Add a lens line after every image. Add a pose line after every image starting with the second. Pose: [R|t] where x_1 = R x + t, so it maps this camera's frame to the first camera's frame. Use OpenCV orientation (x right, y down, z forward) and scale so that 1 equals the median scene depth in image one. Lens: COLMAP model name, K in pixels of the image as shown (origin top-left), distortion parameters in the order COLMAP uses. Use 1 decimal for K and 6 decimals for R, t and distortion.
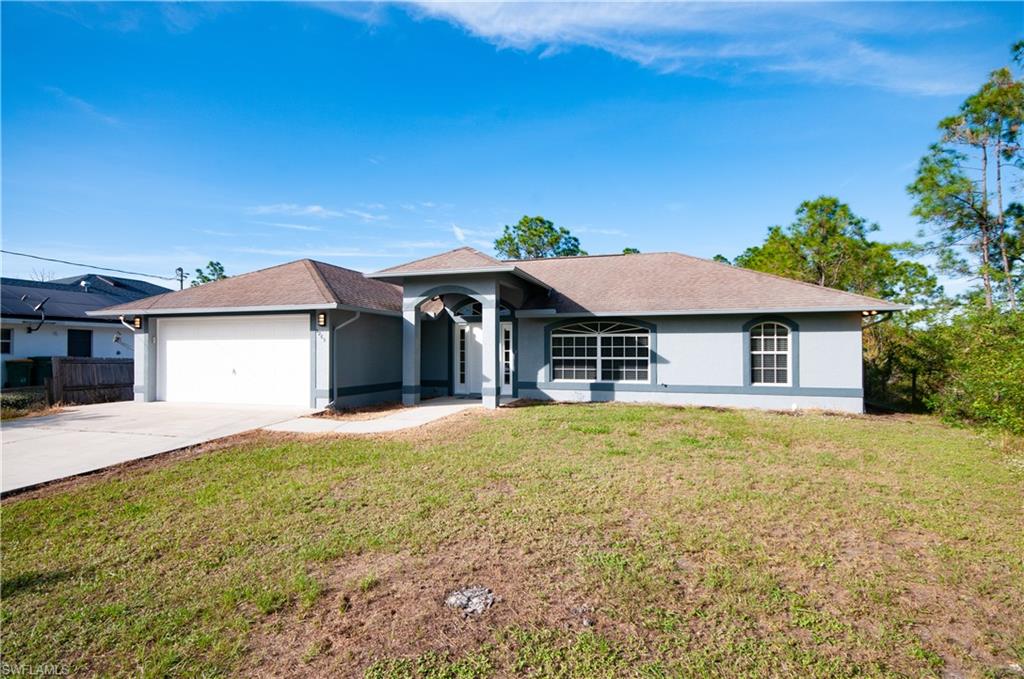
lens RADIAL K [[523.3, 0, 510.2], [0, 523.3, 346.7], [0, 0, 1]] dist [0.016263, 0.000247]
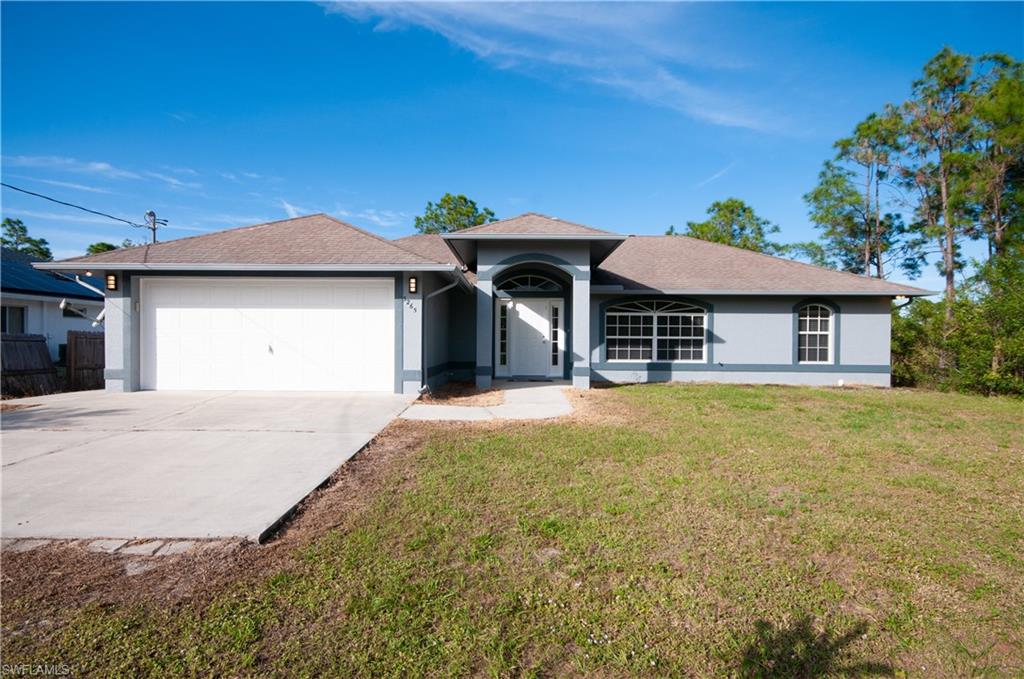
lens RADIAL K [[523.3, 0, 510.2], [0, 523.3, 346.7], [0, 0, 1]] dist [0.016263, 0.000247]
pose [[0.957211, 0.003527, 0.289370, -0.379251], [-0.009541, 0.999767, 0.019375, 0.022930], [-0.289234, -0.021306, 0.957021, 0.143355]]
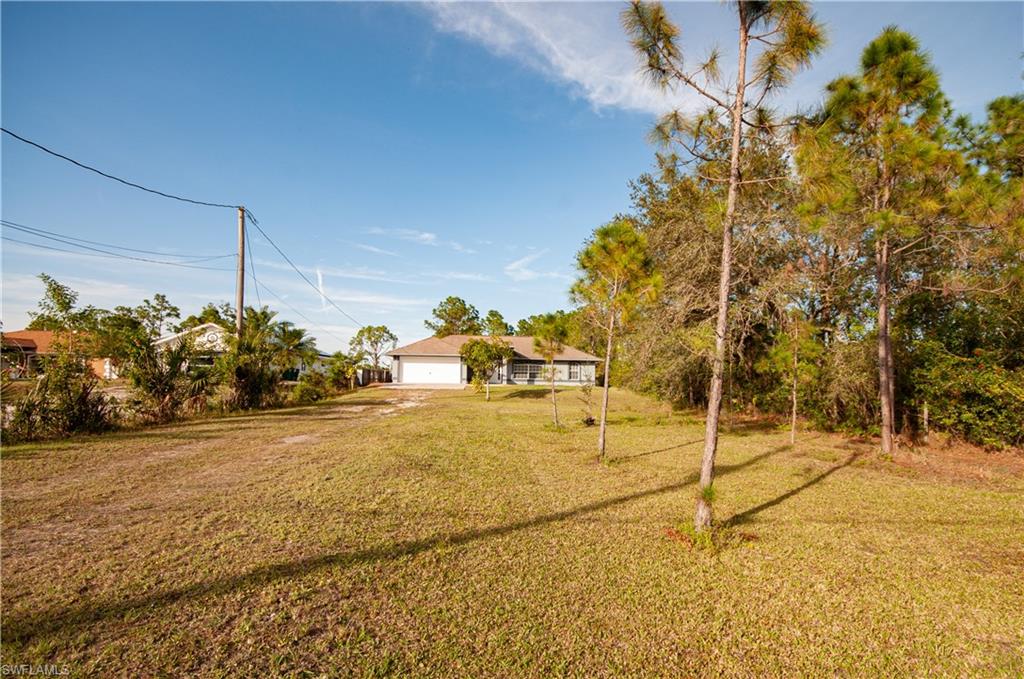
lens RADIAL K [[531.0, 0, 534.8], [0, 531.0, 339.9], [0, 0, 1]] dist [0.000003, -0.000011]
pose [[0.918607, 0.042236, 0.392908, -1.148192], [-0.017678, 0.997669, -0.065915, 0.041950], [-0.394776, 0.053604, 0.917212, -2.163198]]
